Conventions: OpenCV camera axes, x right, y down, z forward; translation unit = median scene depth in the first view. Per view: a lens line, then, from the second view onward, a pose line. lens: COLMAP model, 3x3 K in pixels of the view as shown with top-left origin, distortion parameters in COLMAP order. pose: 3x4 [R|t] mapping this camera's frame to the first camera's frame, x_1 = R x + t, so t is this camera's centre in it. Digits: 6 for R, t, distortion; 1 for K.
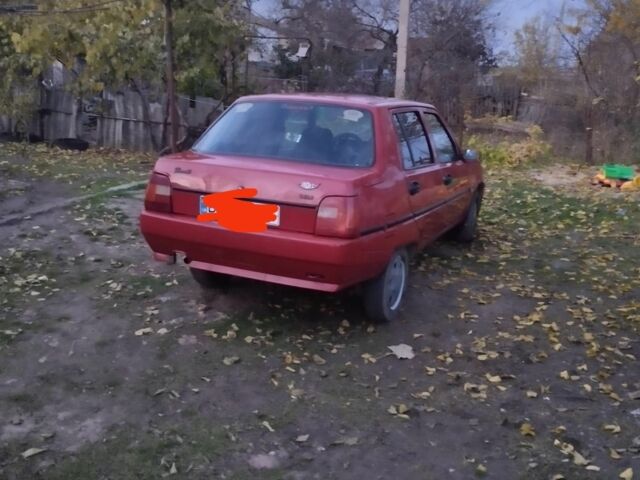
lens RADIAL K [[718.8, 0, 331.0], [0, 718.8, 238.9], [0, 0, 1]] dist [0.061117, -0.009157]
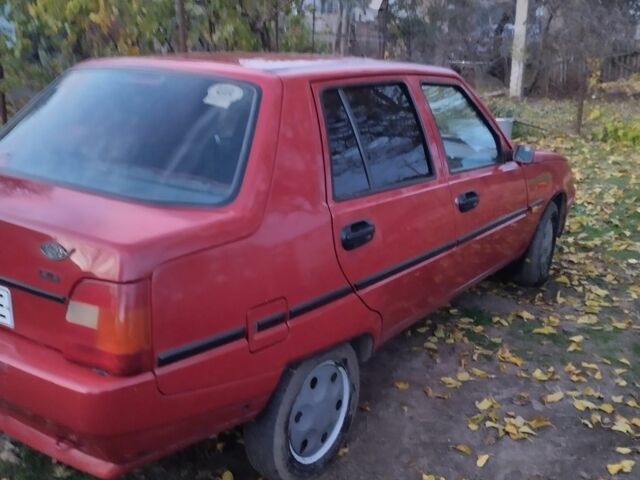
lens RADIAL K [[718.8, 0, 331.0], [0, 718.8, 238.9], [0, 0, 1]] dist [0.061117, -0.009157]
pose [[0.979244, 0.029481, -0.200529, 0.152669], [-0.019840, 0.998556, 0.049919, -0.070426], [0.201711, -0.044904, 0.978415, 0.372214]]
